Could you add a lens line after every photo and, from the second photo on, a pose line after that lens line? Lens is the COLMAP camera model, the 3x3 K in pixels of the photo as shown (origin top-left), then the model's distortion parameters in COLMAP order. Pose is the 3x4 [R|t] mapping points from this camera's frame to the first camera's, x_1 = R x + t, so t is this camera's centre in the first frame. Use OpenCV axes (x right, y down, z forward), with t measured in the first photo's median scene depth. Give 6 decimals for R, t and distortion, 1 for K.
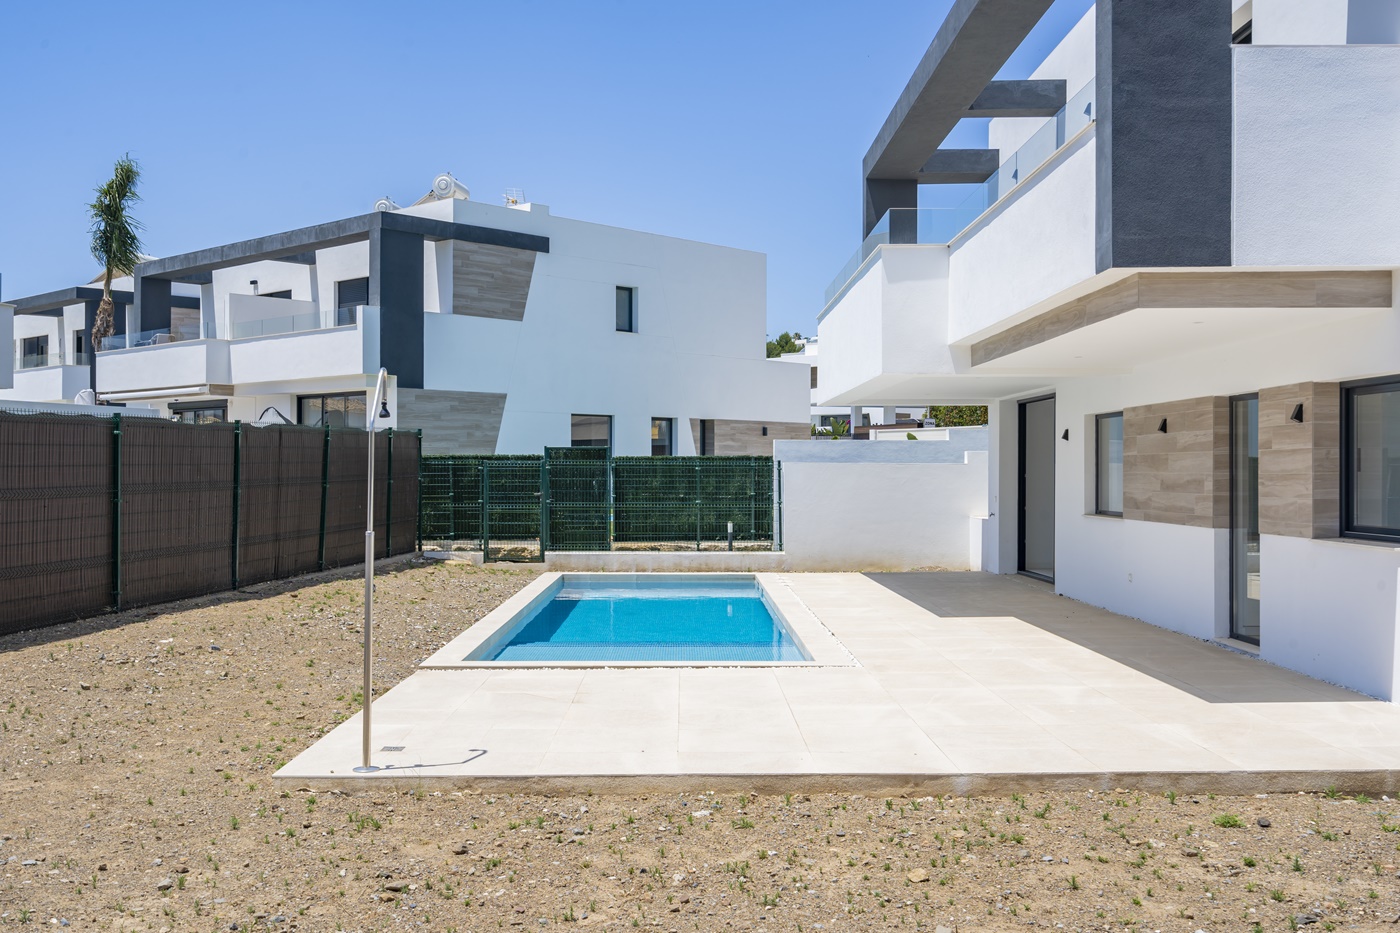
lens RADIAL K [[1415.8, 0, 696.4], [0, 1415.8, 466.3], [0, 0, 1]] dist [-0.000556, 0.000000]
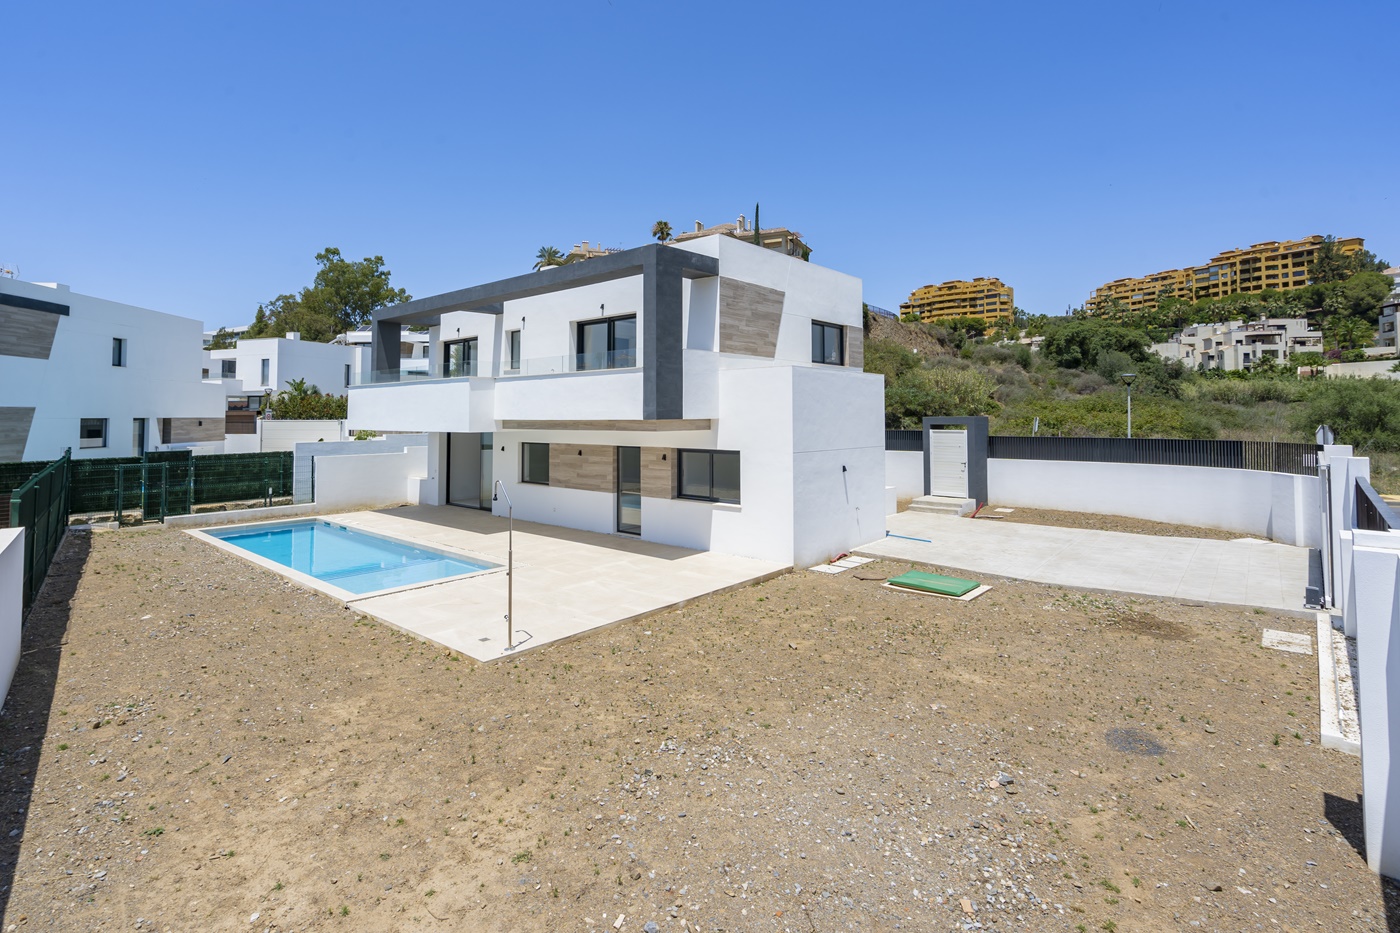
lens RADIAL K [[684.0, 0, 690.0], [0, 684.0, 388.3], [0, 0, 1]] dist [-0.002443, 0.001802]
pose [[0.669183, 0.028790, 0.742540, -0.220534], [0.000404, 0.999235, -0.039107, -0.045039], [-0.743098, 0.026470, 0.668659, -0.006313]]
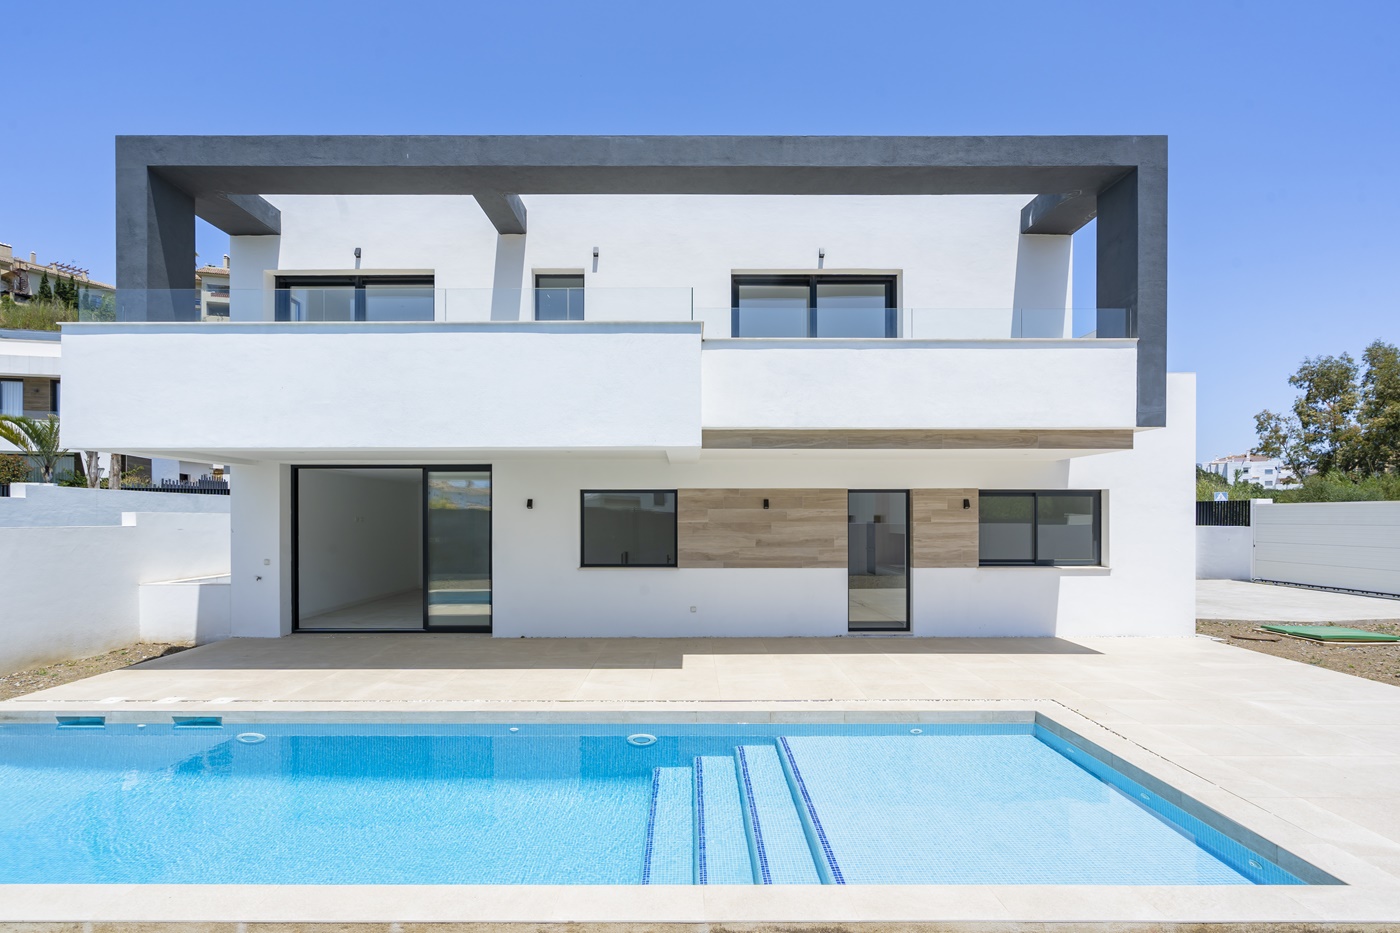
lens RADIAL K [[638.7, 0, 715.5], [0, 638.7, 529.1], [0, 0, 1]] dist [0.001558, 0.001176]
pose [[0.003712, 0.006383, 0.999973, -0.161280], [-0.002852, 0.999976, -0.006373, 0.001309], [-0.999989, -0.002828, 0.003730, 0.474883]]
